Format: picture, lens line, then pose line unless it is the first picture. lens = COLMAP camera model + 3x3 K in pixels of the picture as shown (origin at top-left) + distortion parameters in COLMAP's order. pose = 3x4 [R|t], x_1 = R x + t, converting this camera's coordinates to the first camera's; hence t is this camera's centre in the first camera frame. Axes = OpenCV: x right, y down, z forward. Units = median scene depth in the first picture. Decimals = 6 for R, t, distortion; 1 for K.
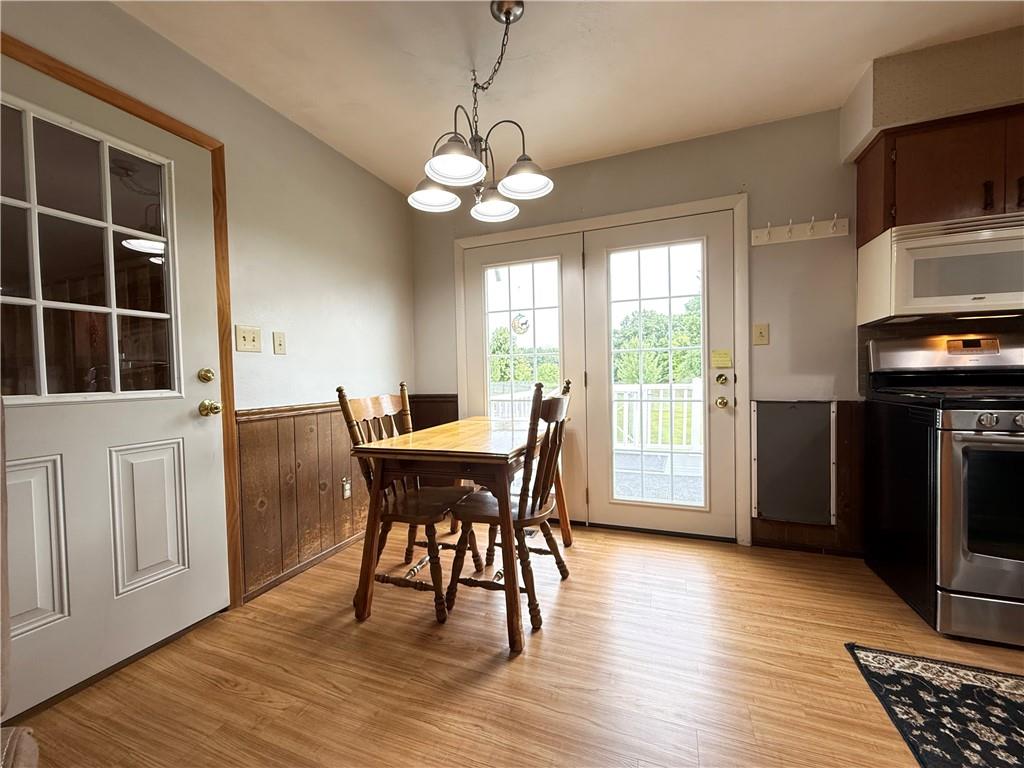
lens RADIAL K [[408.8, 0, 510.3], [0, 408.8, 385.4], [0, 0, 1]] dist [-0.001465, 0.000059]
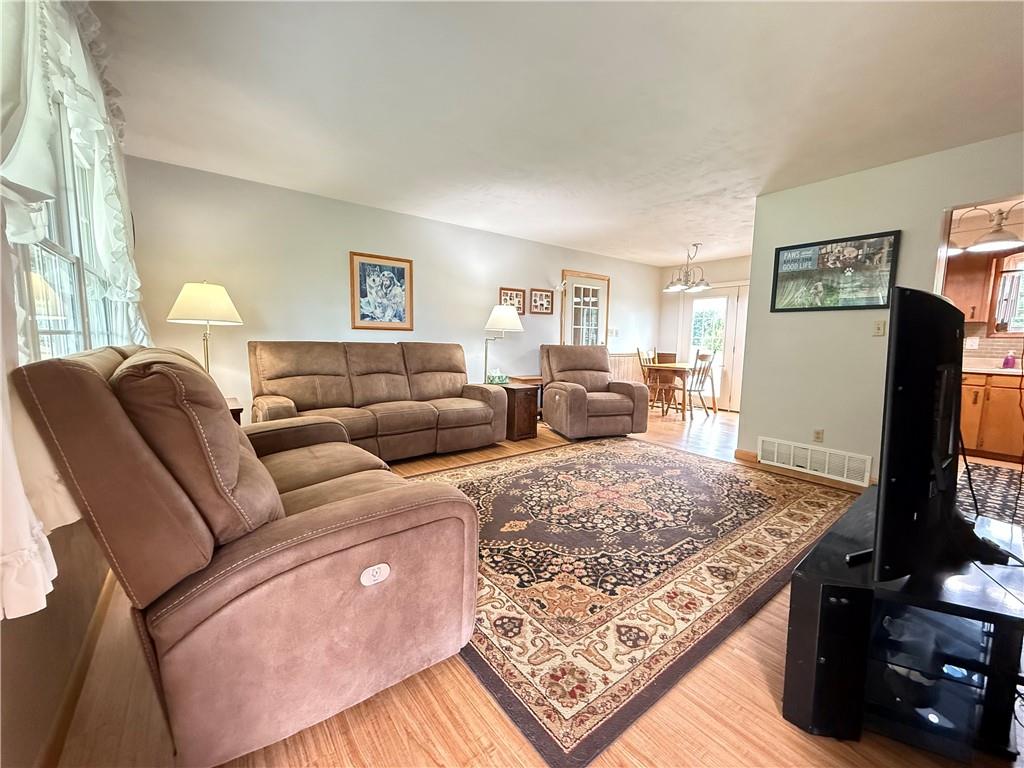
lens RADIAL K [[408.8, 0, 511.6], [0, 408.8, 384.7], [0, 0, 1]] dist [-0.001465, 0.000059]
pose [[0.853143, 0.093880, -0.513161, 0.474543], [-0.048746, 0.993717, 0.100753, 0.017873], [0.519395, -0.060942, 0.852358, -2.523786]]
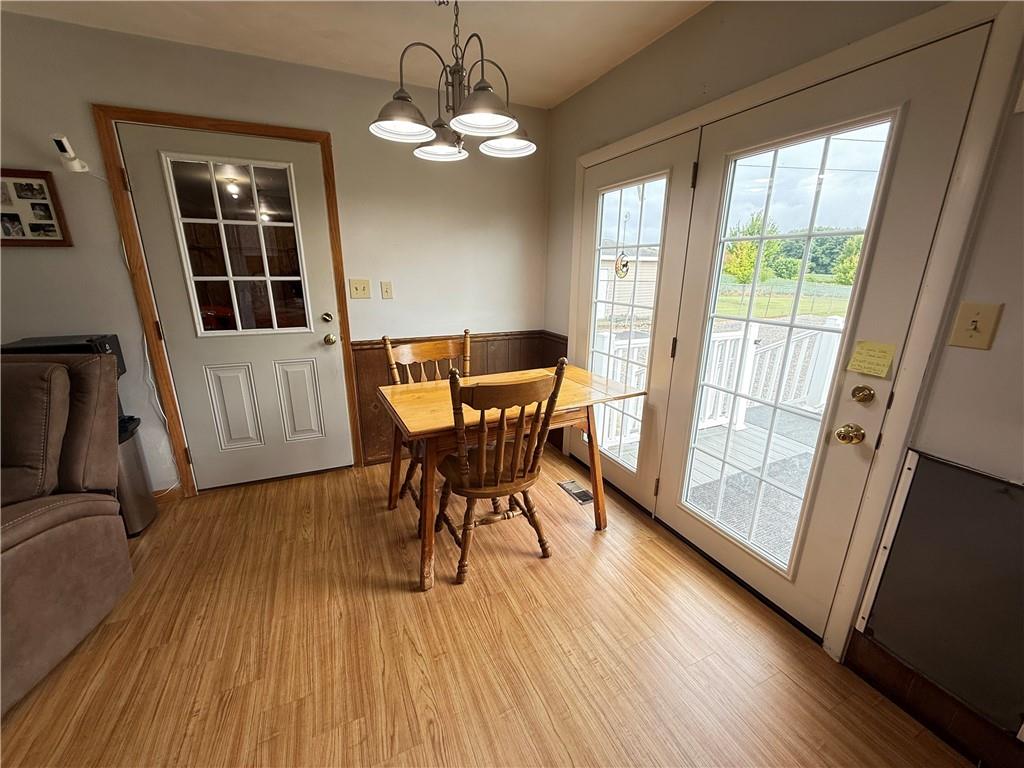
lens RADIAL K [[408.8, 0, 510.8], [0, 408.8, 384.2], [0, 0, 1]] dist [-0.001465, 0.000059]
pose [[0.715344, 0.219775, -0.663312, 0.724757], [-0.043646, 0.961452, 0.271488, -0.213041], [0.697408, -0.165256, 0.697361, 0.381283]]
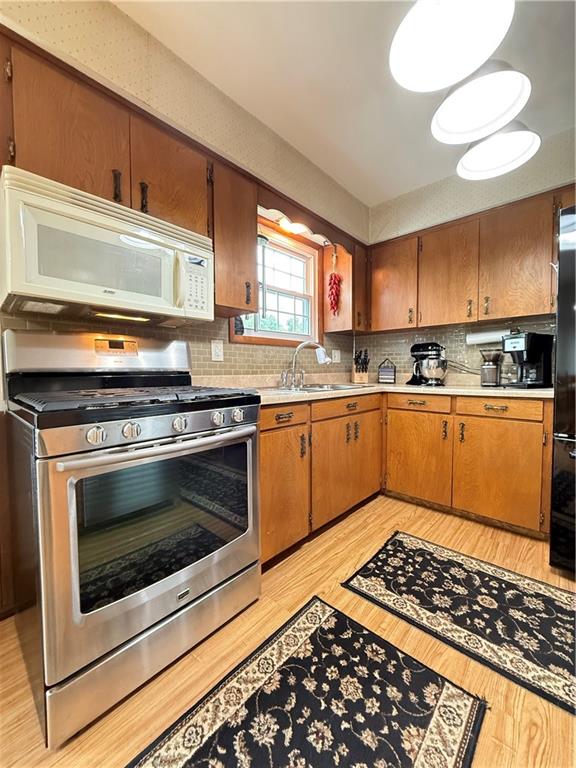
lens RADIAL K [[306.6, 0, 288.0], [0, 306.6, 383.3], [0, 0, 1]] dist [-0.001465, 0.000059]
pose [[0.367867, -0.020075, 0.929662, 0.629329], [0.021630, 0.999681, 0.013028, -0.011212], [-0.929627, 0.015316, 0.368184, 0.368146]]
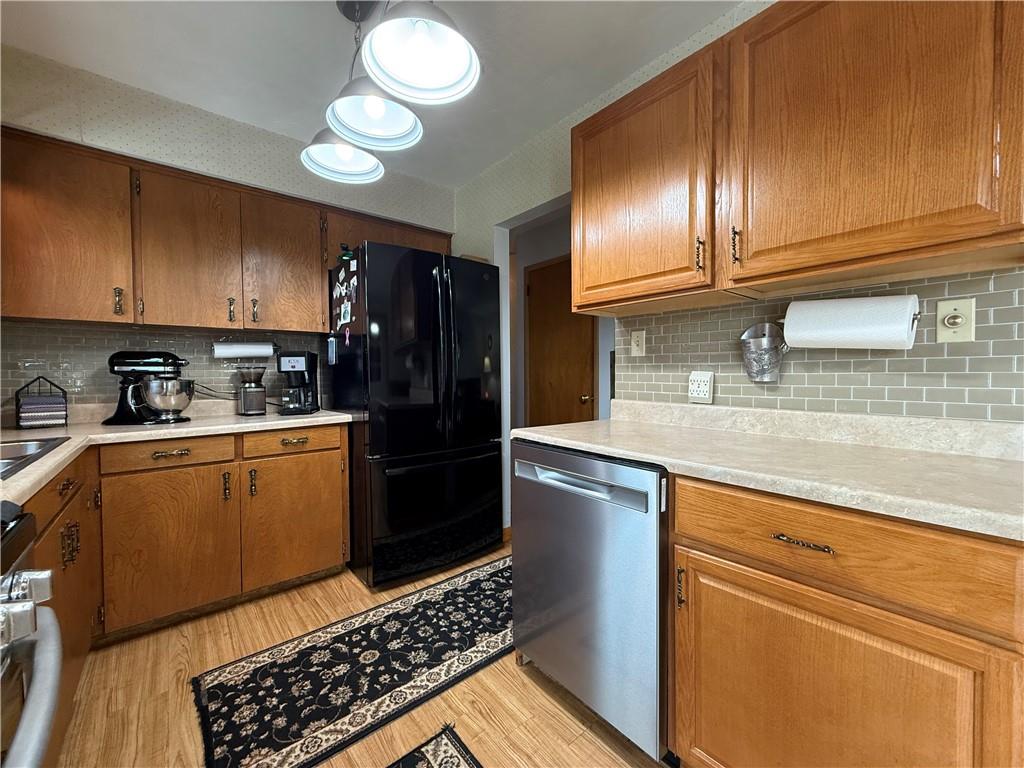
lens RADIAL K [[408.8, 0, 512.1], [0, 408.8, 383.2], [0, 0, 1]] dist [-0.001465, 0.000059]
pose [[-0.877475, 0.018967, 0.479248, 0.770928], [0.041938, 0.998425, 0.037271, -0.077363], [-0.477786, 0.052803, -0.876888, 0.794921]]
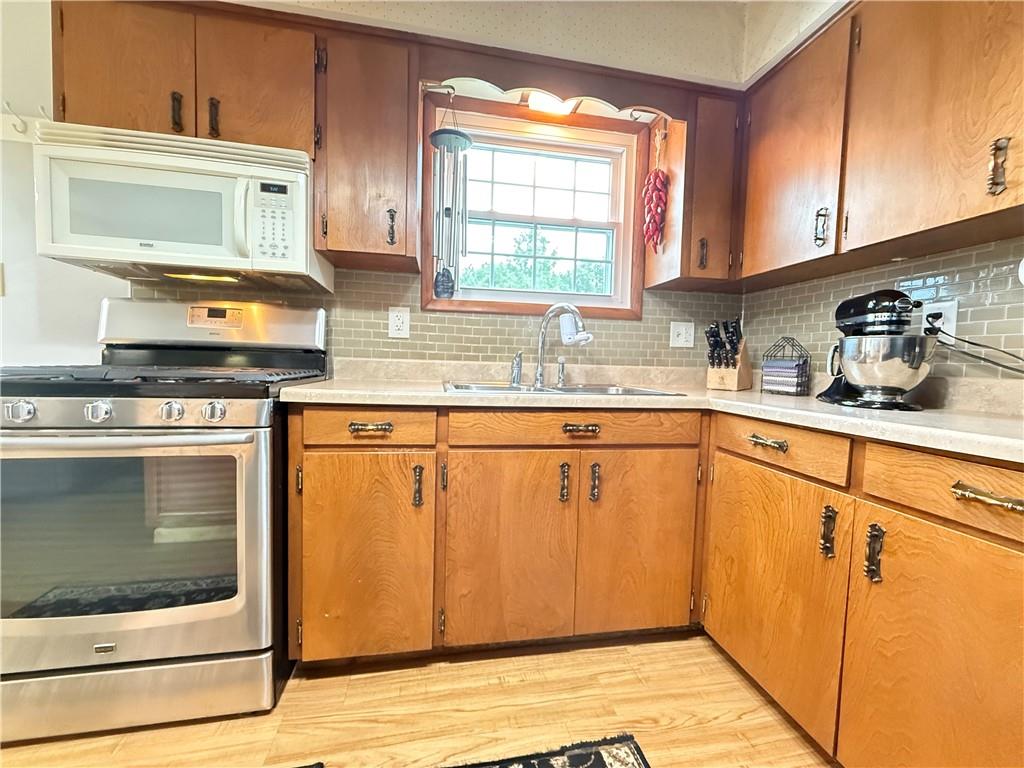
lens RADIAL K [[408.8, 0, 510.2], [0, 408.8, 382.7], [0, 0, 1]] dist [-0.001465, 0.000059]
pose [[0.852252, 0.019085, 0.522783, 1.266005], [-0.034315, 0.999222, 0.019463, -0.001542], [-0.522005, -0.034527, 0.852243, 0.017083]]
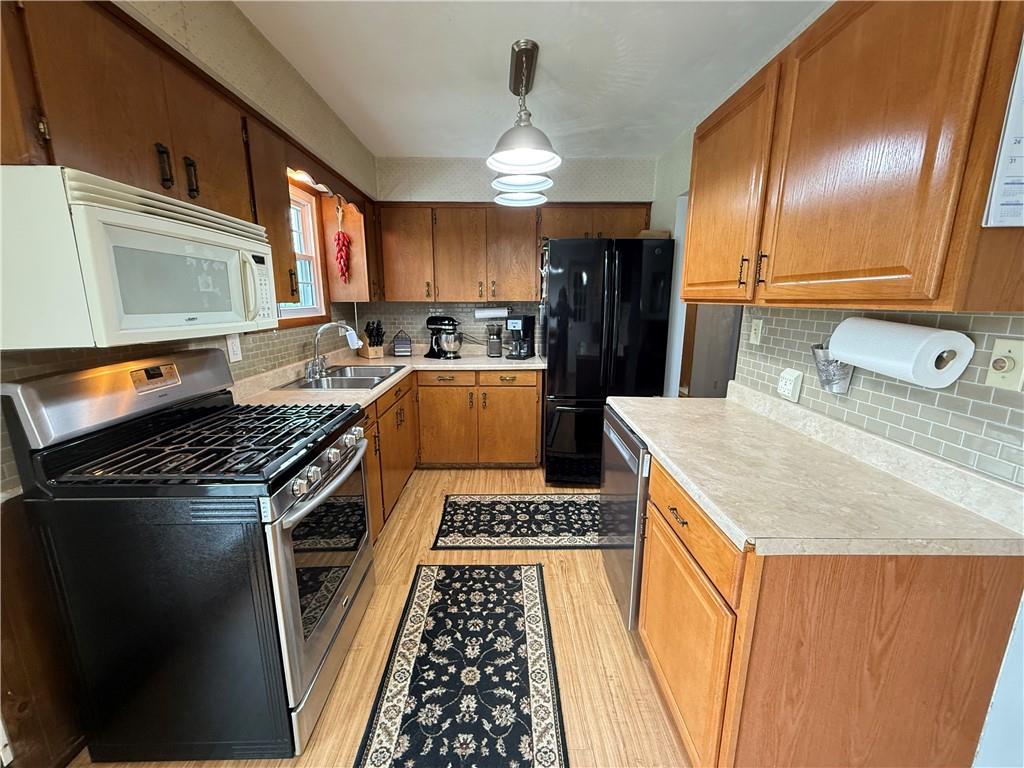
lens RADIAL K [[408.8, 0, 513.3], [0, 408.8, 383.7], [0, 0, 1]] dist [-0.001465, 0.000059]
pose [[-0.379382, -0.167091, 0.910027, 0.249319], [0.029837, 0.980837, 0.192532, -0.212896], [-0.924759, 0.100196, -0.367126, 0.717808]]
